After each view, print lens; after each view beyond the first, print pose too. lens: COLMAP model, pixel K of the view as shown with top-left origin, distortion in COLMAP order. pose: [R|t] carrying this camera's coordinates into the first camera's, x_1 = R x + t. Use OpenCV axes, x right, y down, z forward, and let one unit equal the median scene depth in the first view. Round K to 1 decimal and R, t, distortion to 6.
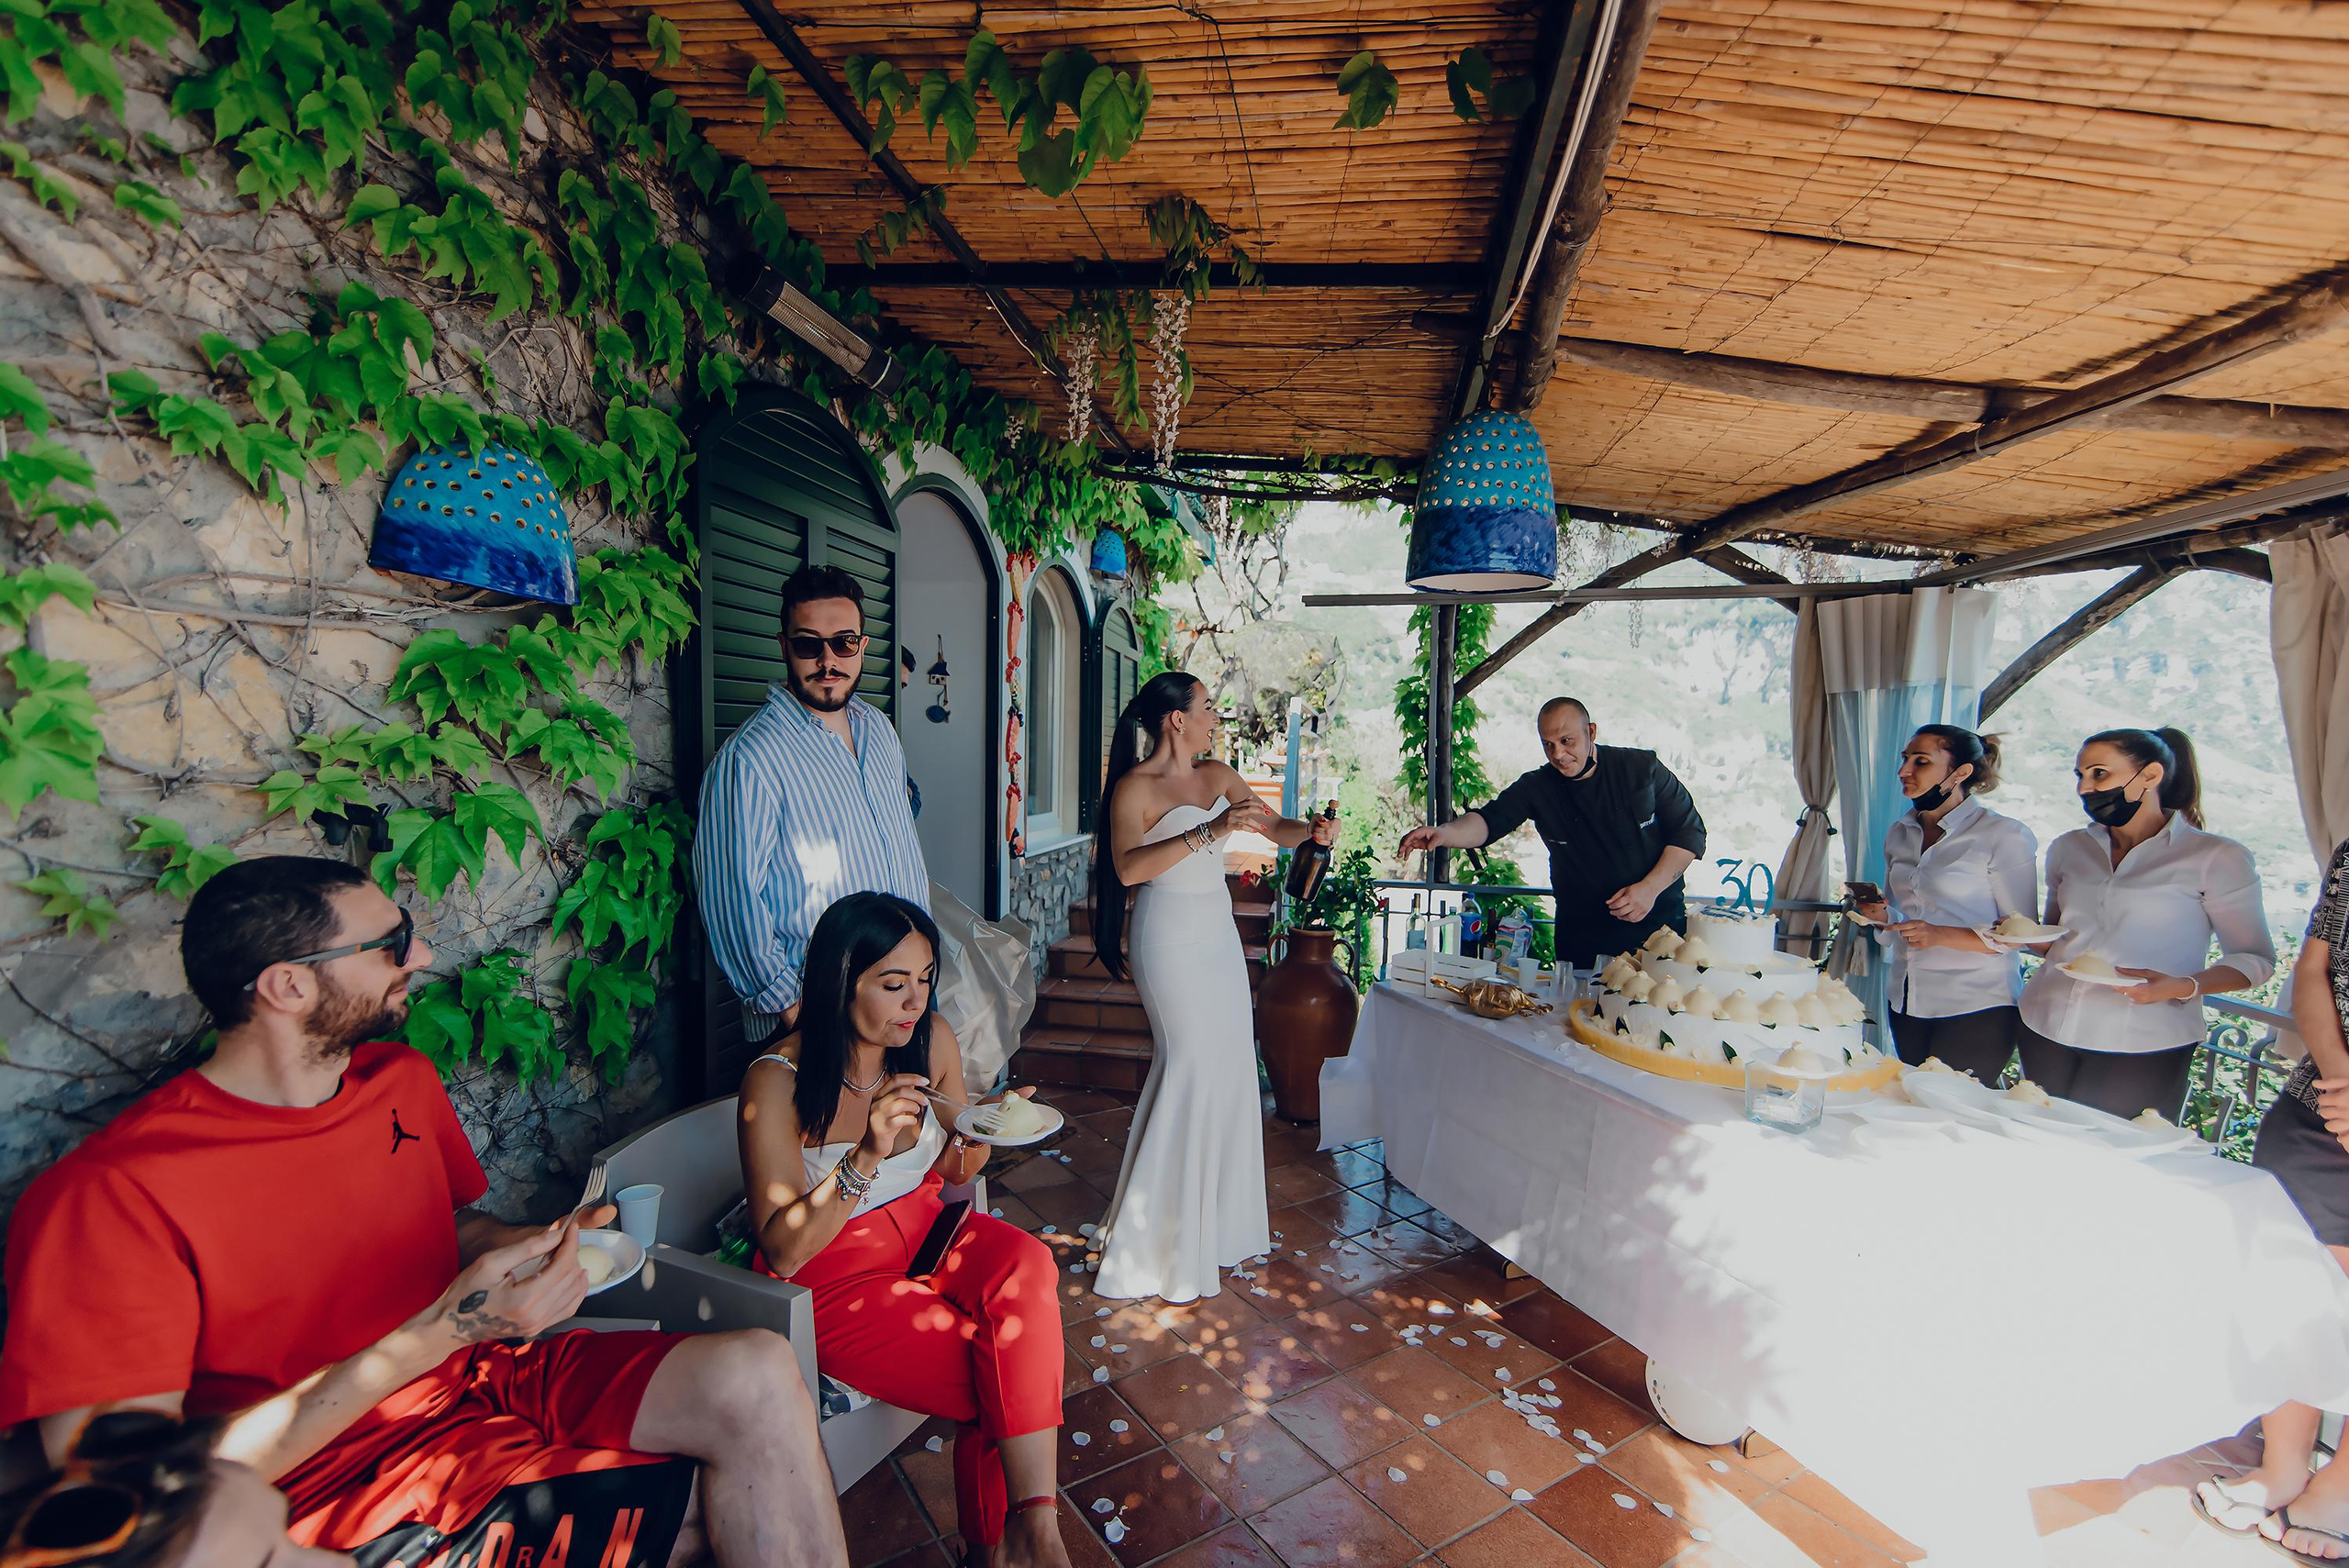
lens RADIAL K [[1064.3, 0, 1174.7], [0, 1064.3, 796.2], [0, 0, 1]] dist [0.016105, -0.002285]
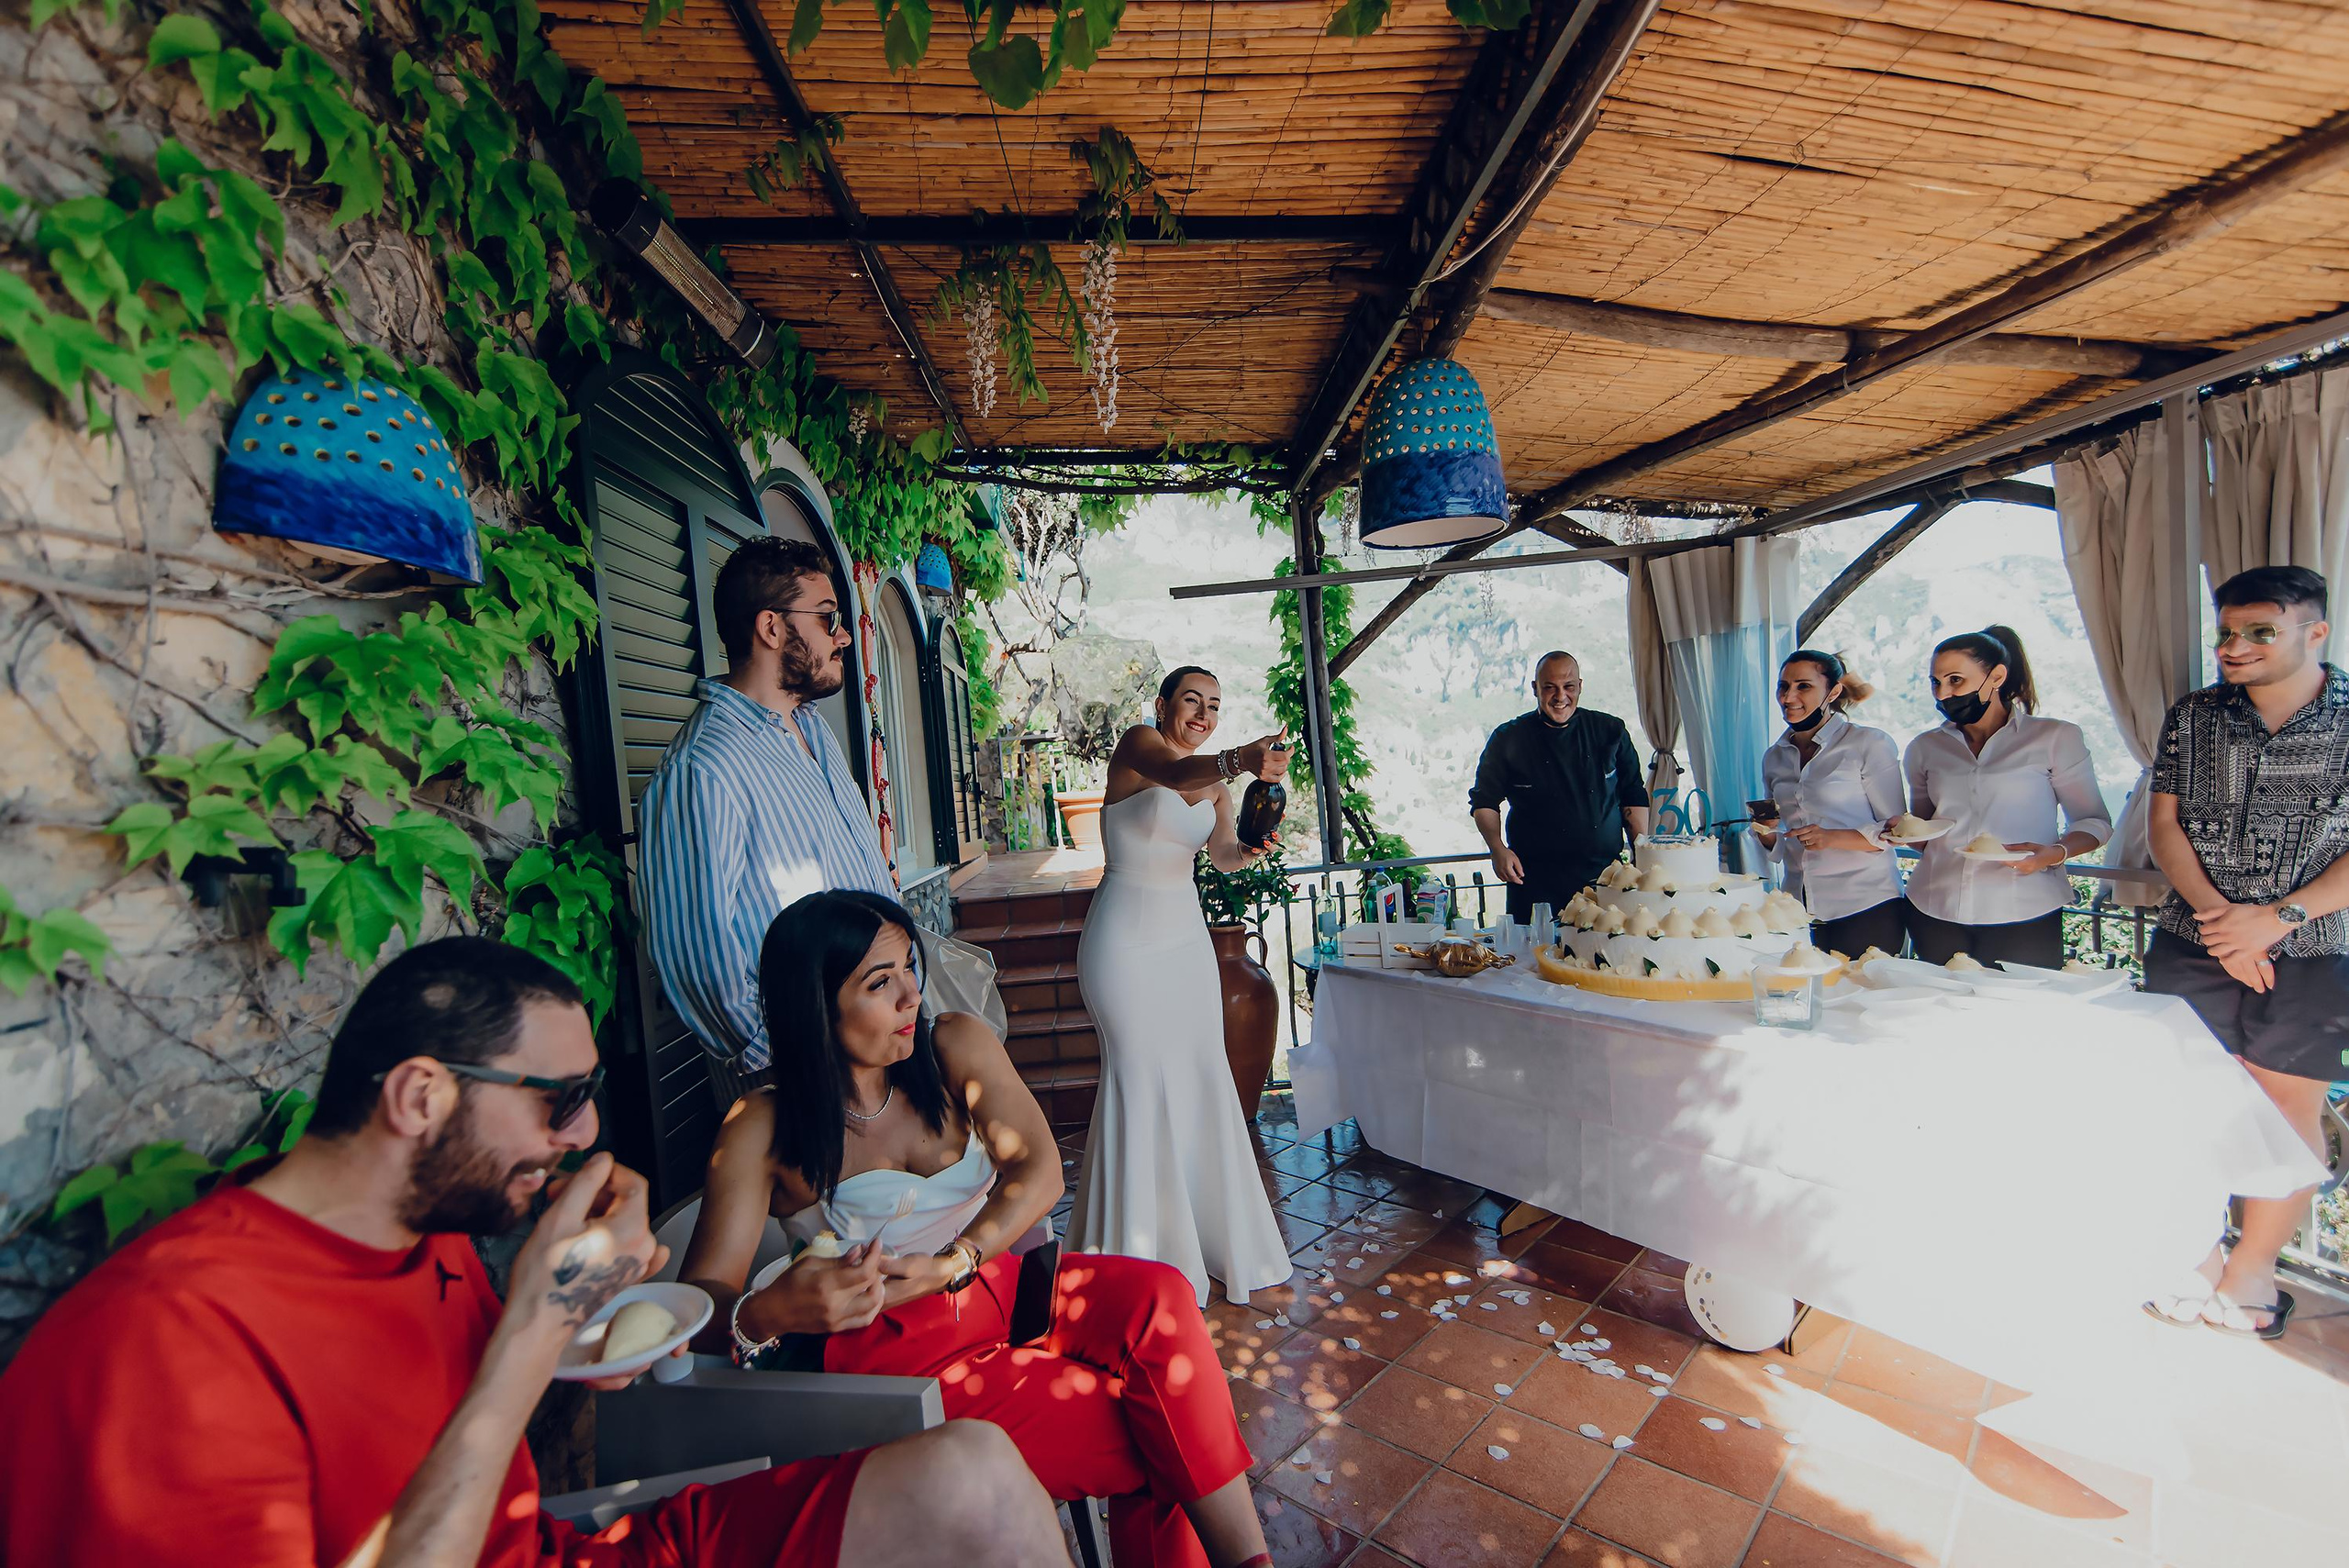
lens RADIAL K [[1064.3, 0, 1174.7], [0, 1064.3, 796.2], [0, 0, 1]] dist [0.016105, -0.002285]
pose [[0.970507, -0.104646, 0.217177, -0.202539], [0.111450, 0.993583, -0.019285, 0.038529], [-0.213765, 0.042921, 0.975942, 0.101165]]
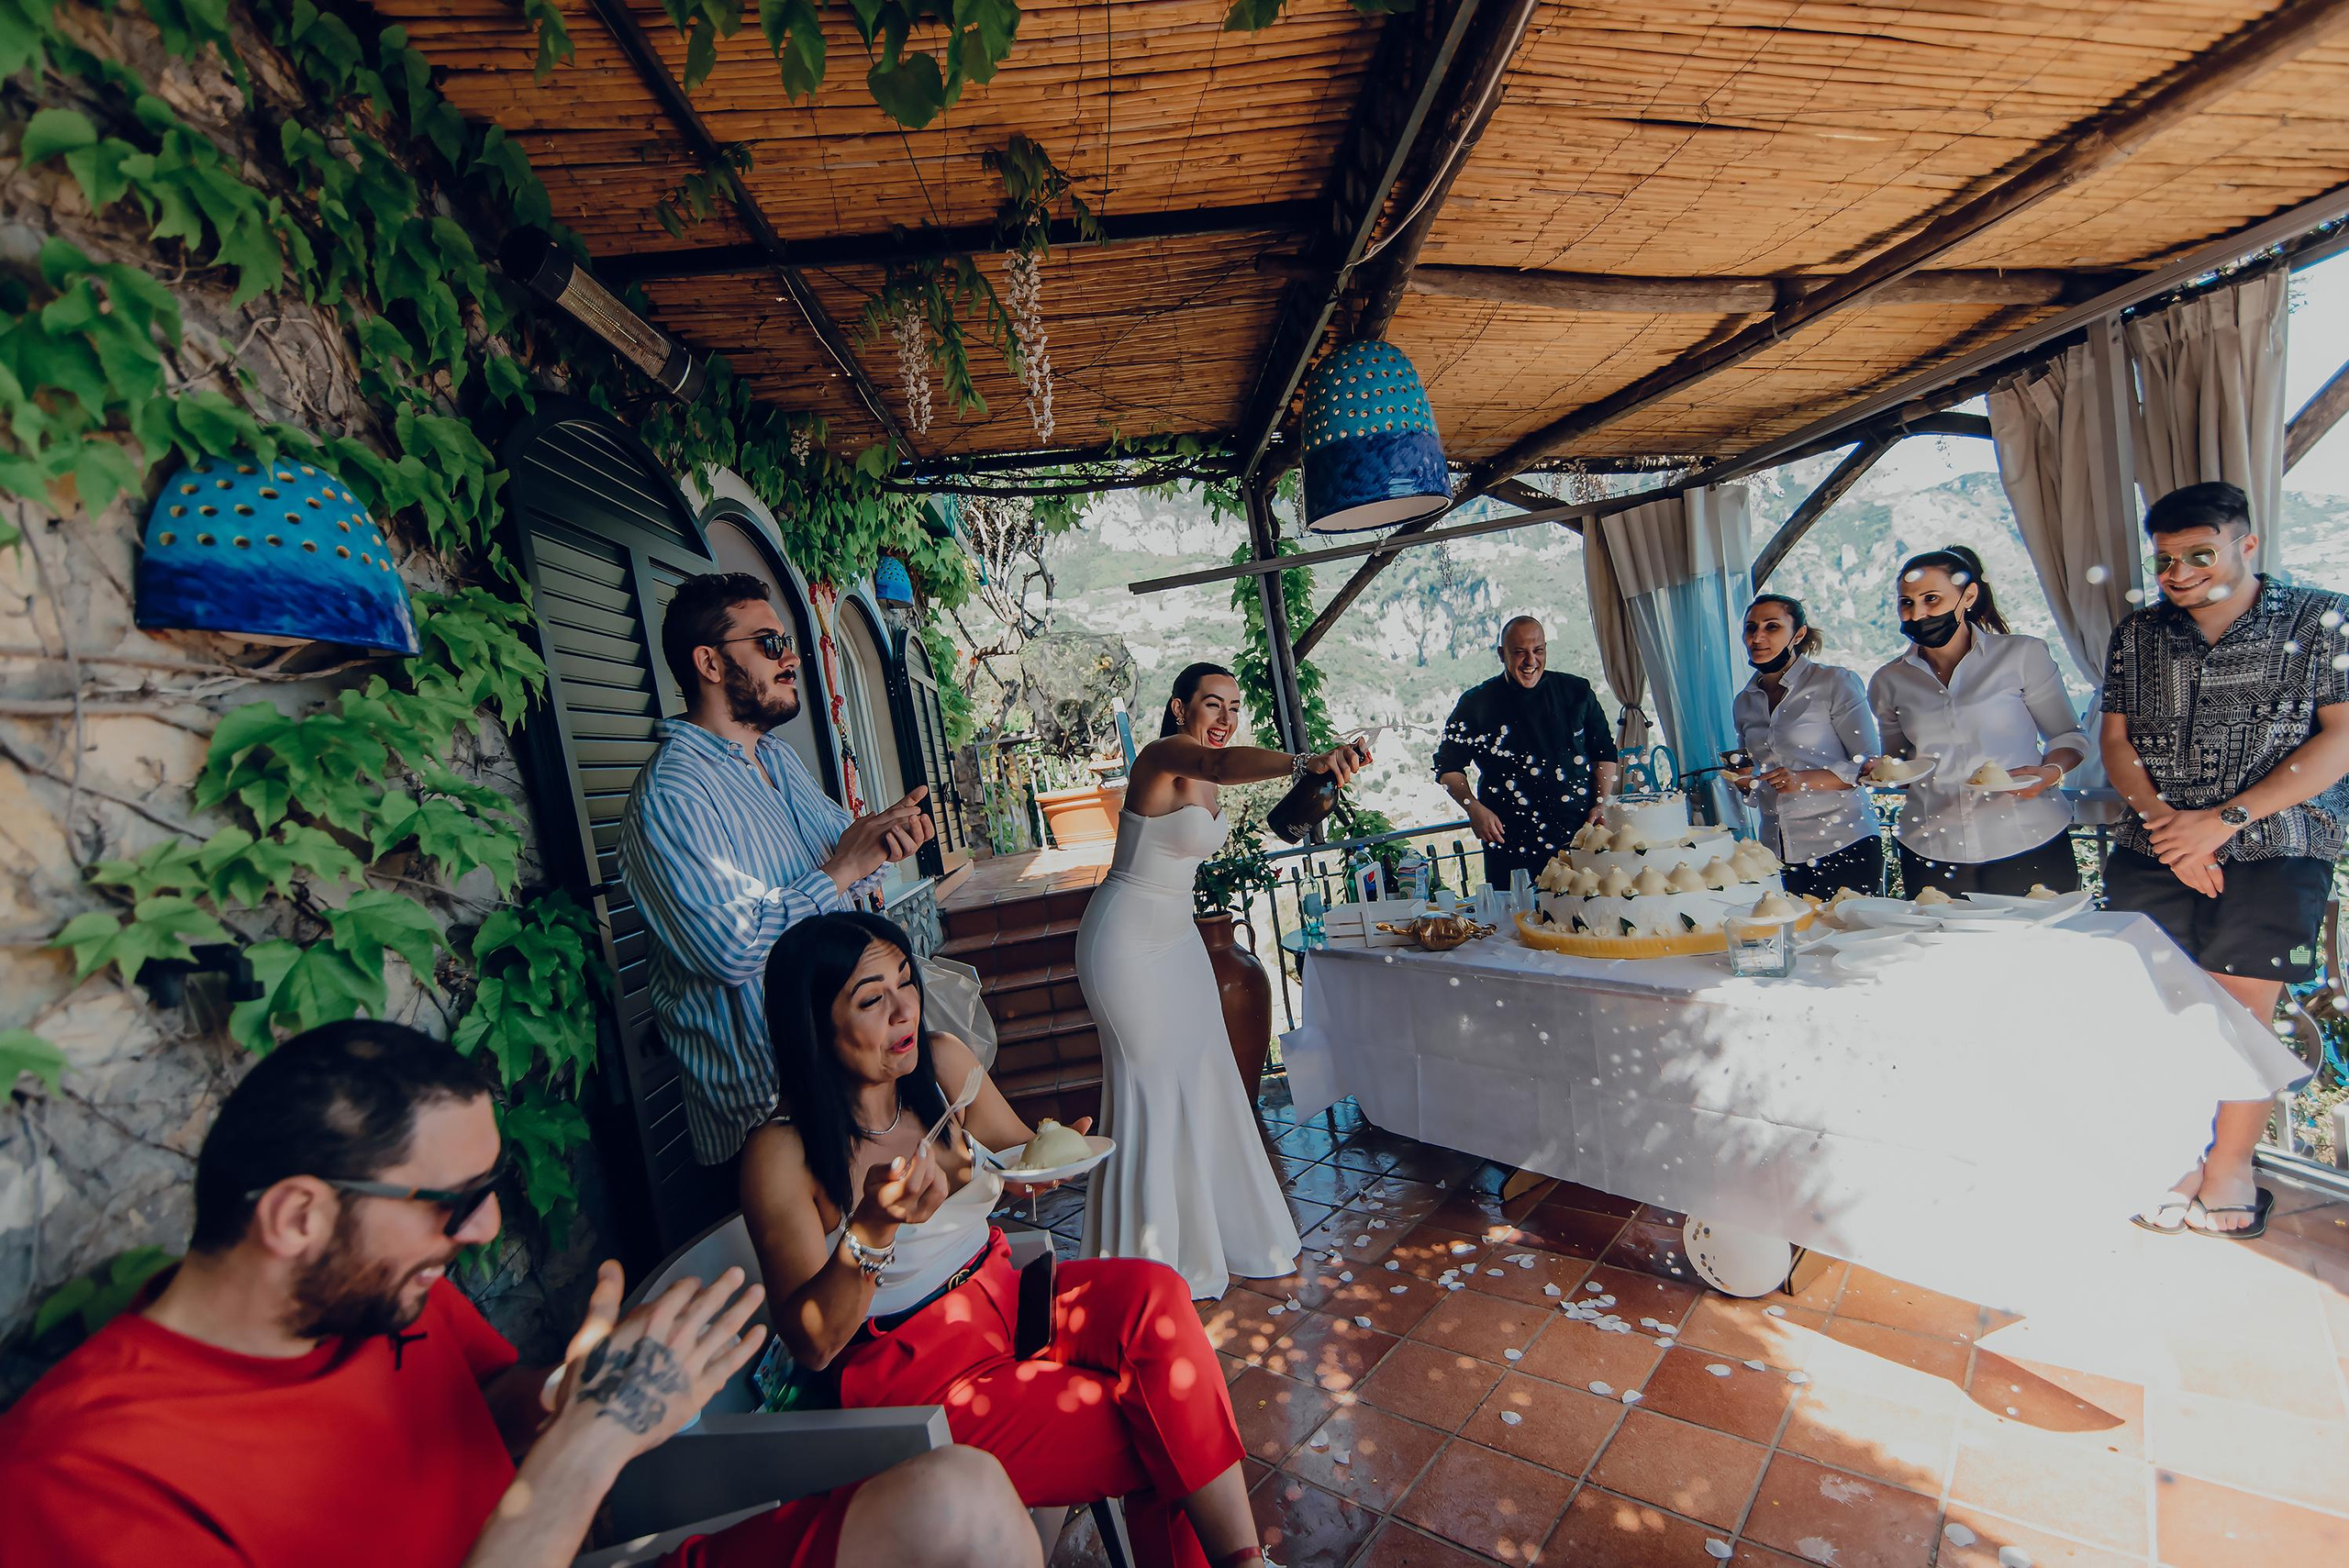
lens RADIAL K [[1064.3, 0, 1174.7], [0, 1064.3, 796.2], [0, 0, 1]] dist [0.016105, -0.002285]
pose [[0.955534, -0.187939, 0.227229, -0.184254], [0.193822, 0.981030, -0.003653, 0.026356], [-0.222232, 0.047533, 0.973835, 0.092894]]
